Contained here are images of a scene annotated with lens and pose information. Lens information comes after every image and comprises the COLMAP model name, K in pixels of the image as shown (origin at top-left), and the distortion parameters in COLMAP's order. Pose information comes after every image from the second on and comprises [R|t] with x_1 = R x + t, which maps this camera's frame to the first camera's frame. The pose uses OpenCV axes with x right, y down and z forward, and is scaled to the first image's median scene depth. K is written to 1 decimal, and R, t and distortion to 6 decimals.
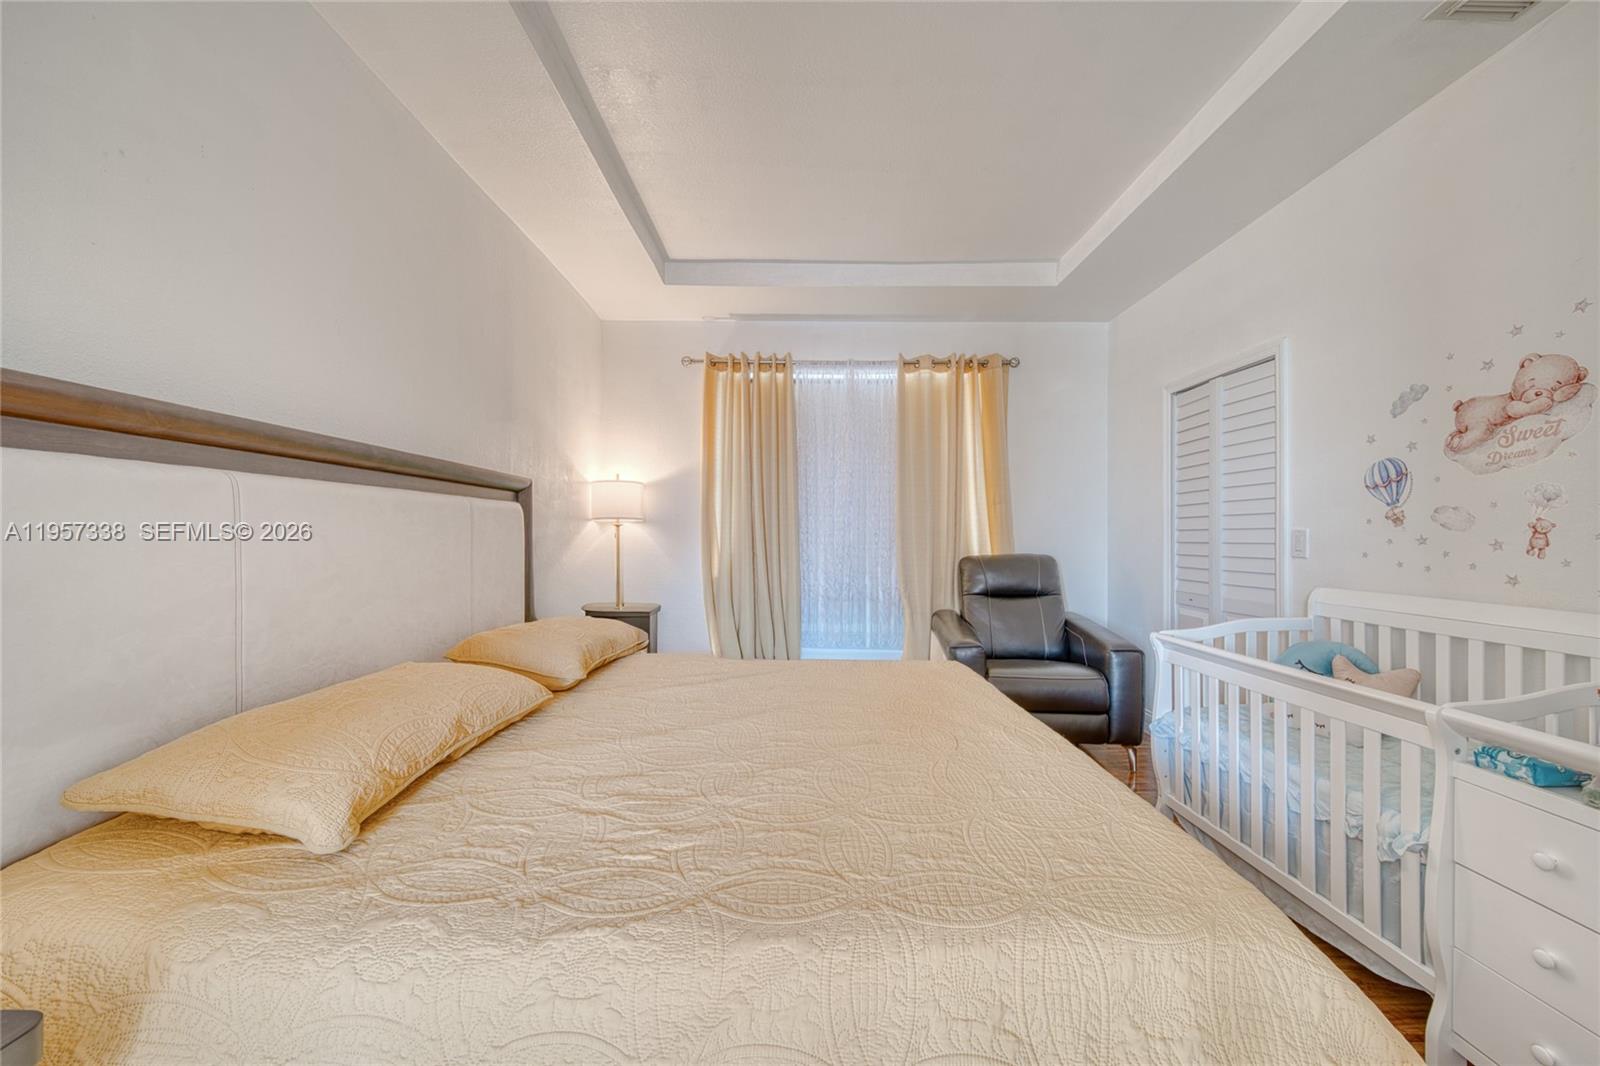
lens RADIAL K [[646.0, 0, 800.0], [0, 646.0, 533.0], [0, 0, 1]] dist [0.002018, 0.000231]
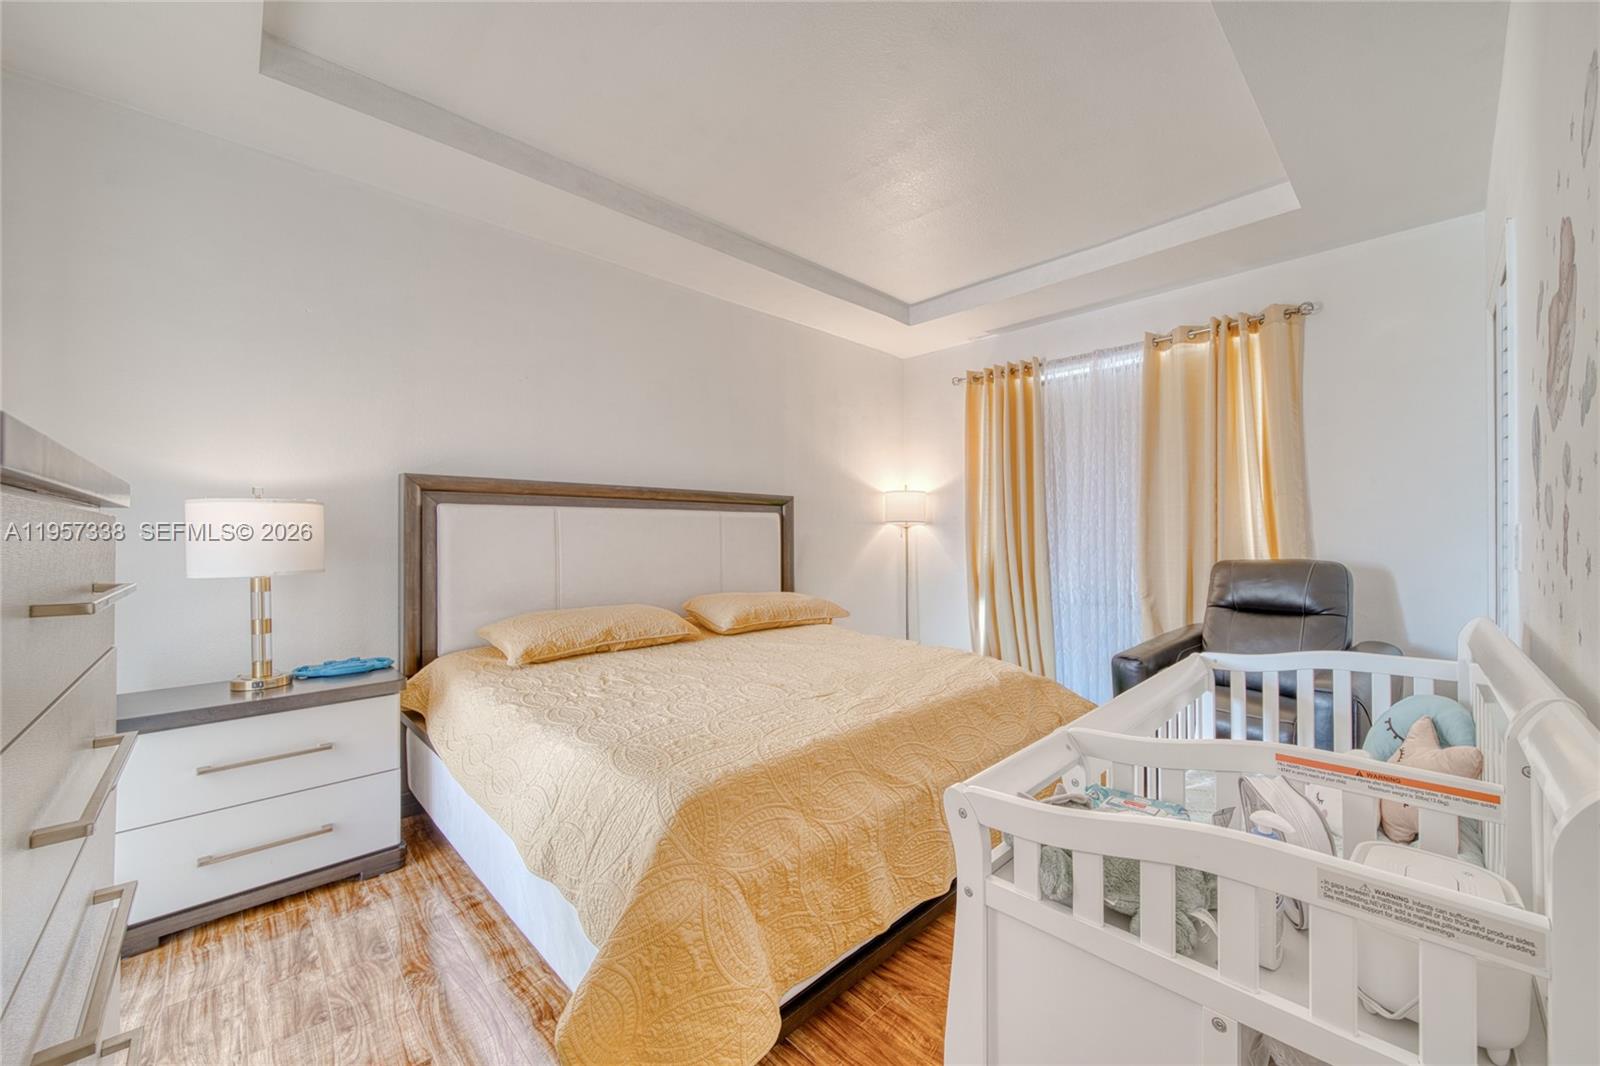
lens RADIAL K [[646.0, 0, 800.0], [0, 646.0, 533.0], [0, 0, 1]] dist [0.002018, 0.000231]
pose [[0.668711, -0.004752, -0.743507, 0.491557], [0.008938, 0.999959, 0.001648, -0.005251], [0.743469, -0.007747, 0.668726, 0.040291]]
